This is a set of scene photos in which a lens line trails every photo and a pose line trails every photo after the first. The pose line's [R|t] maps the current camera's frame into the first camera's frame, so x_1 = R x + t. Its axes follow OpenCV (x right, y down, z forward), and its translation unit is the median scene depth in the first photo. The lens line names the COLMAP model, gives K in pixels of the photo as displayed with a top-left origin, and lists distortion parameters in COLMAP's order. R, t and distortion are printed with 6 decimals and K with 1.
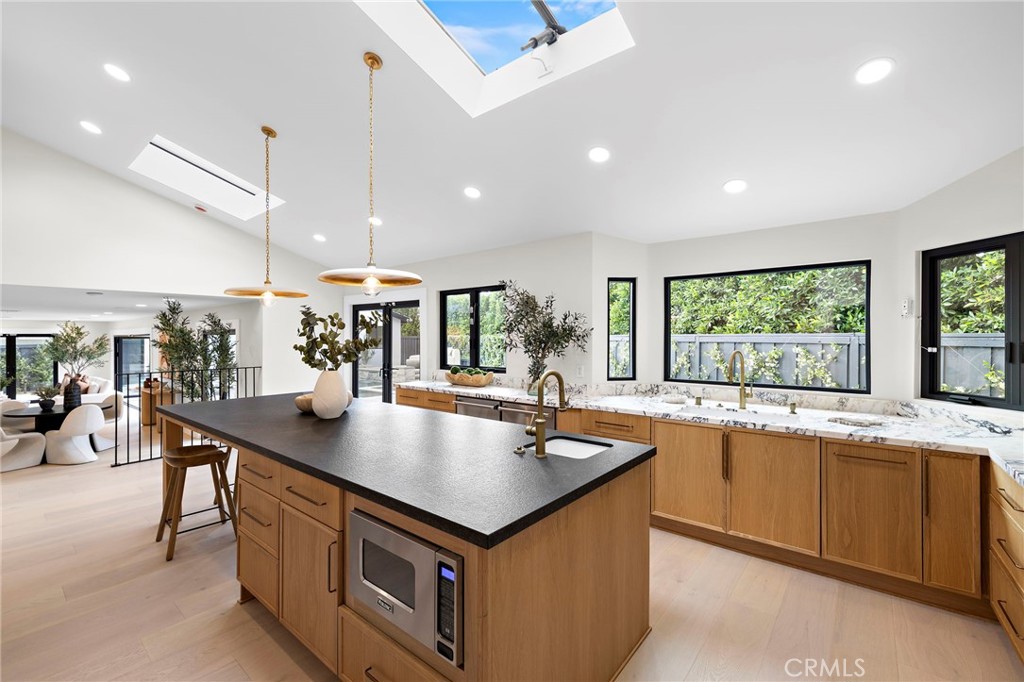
lens RADIAL K [[433.5, 0, 520.3], [0, 433.5, 337.5], [0, 0, 1]] dist [-0.000713, -0.000044]
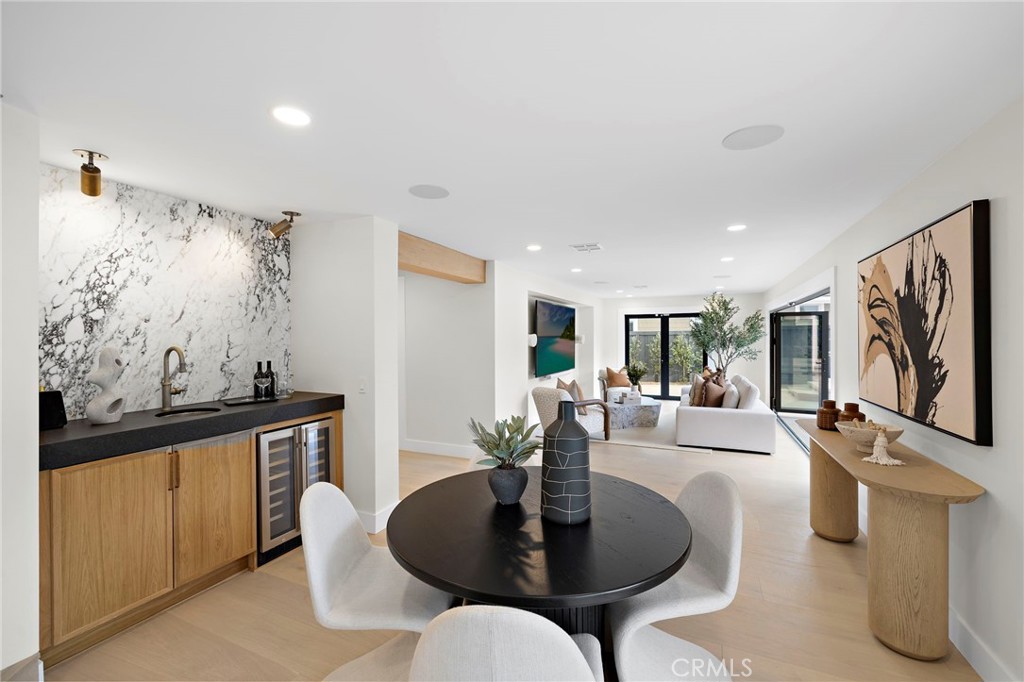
lens RADIAL K [[433.5, 0, 520.3], [0, 433.5, 337.5], [0, 0, 1]] dist [-0.000713, -0.000044]
pose [[0.263509, 0.001437, -0.964656, -0.432762], [0.006245, 0.999975, 0.003196, 0.030256], [0.964637, -0.006867, 0.263493, 0.493318]]
